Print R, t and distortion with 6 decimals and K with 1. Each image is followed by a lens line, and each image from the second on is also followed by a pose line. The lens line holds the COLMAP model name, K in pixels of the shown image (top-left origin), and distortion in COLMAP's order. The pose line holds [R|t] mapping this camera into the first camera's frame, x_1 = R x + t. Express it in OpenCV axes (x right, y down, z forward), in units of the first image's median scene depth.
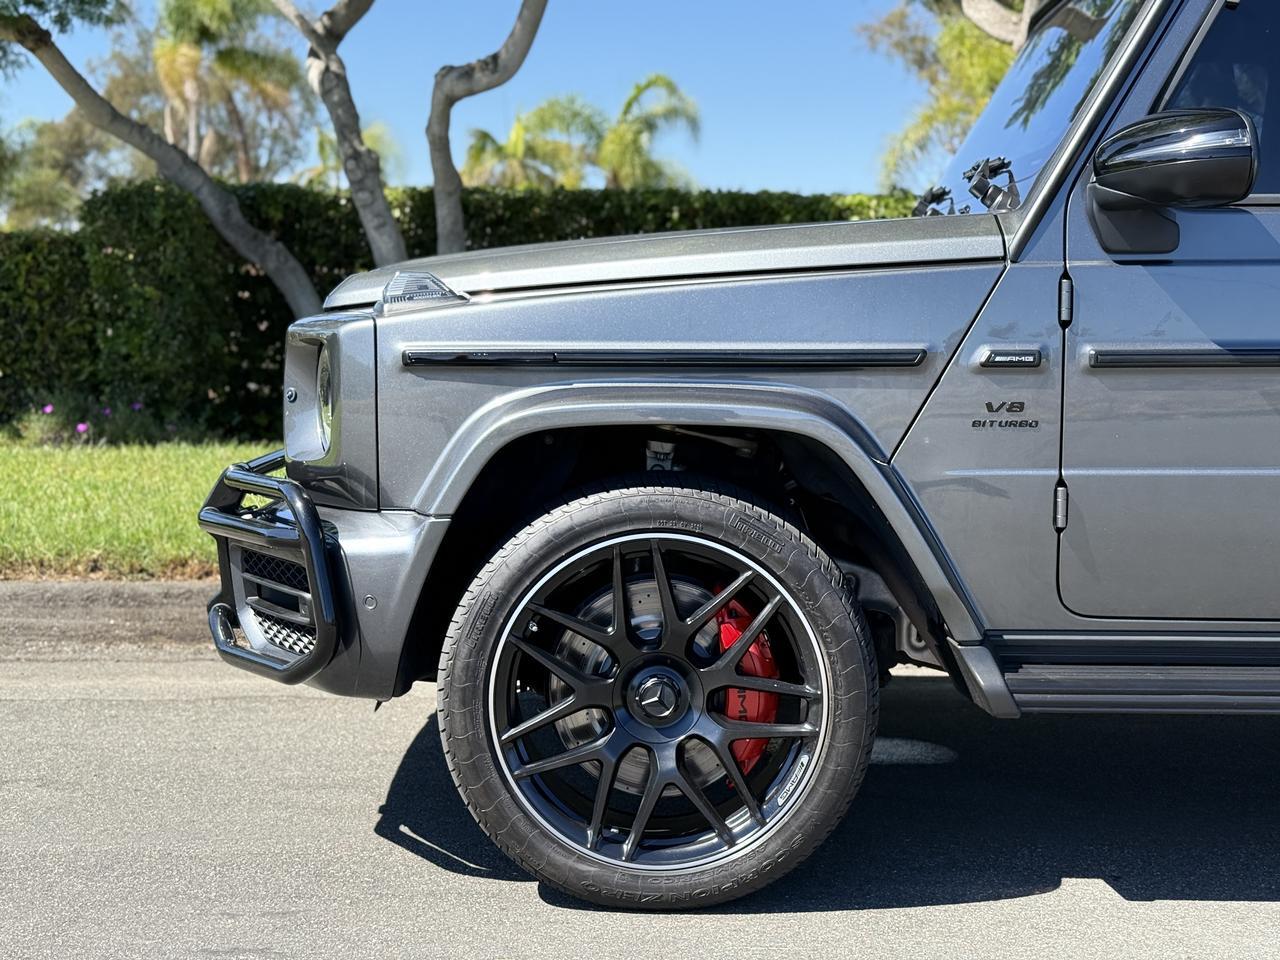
lens RADIAL K [[1762.0, 0, 640.0], [0, 1762.0, 480.0], [0, 0, 1]] dist [0.206508, -0.450435]
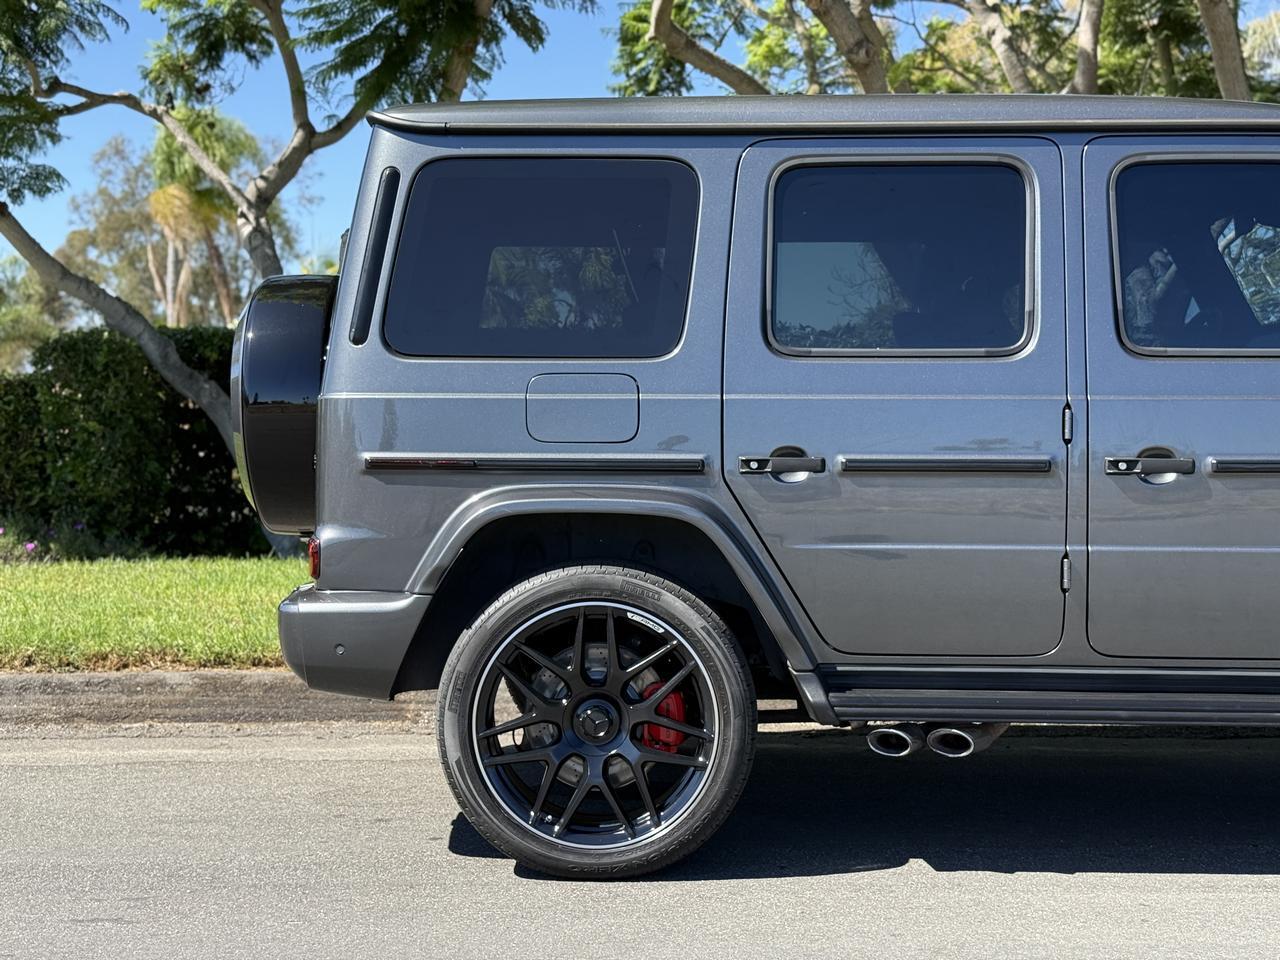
lens RADIAL K [[1791.5, 0, 640.0], [0, 1791.5, 480.0], [0, 0, 1]] dist [0.209660, -0.499596]
pose [[0.999902, -0.013916, 0.001406, 0.072159], [0.013979, 0.997621, -0.067505, 0.011760], [-0.000463, 0.067518, 0.997718, -0.152717]]
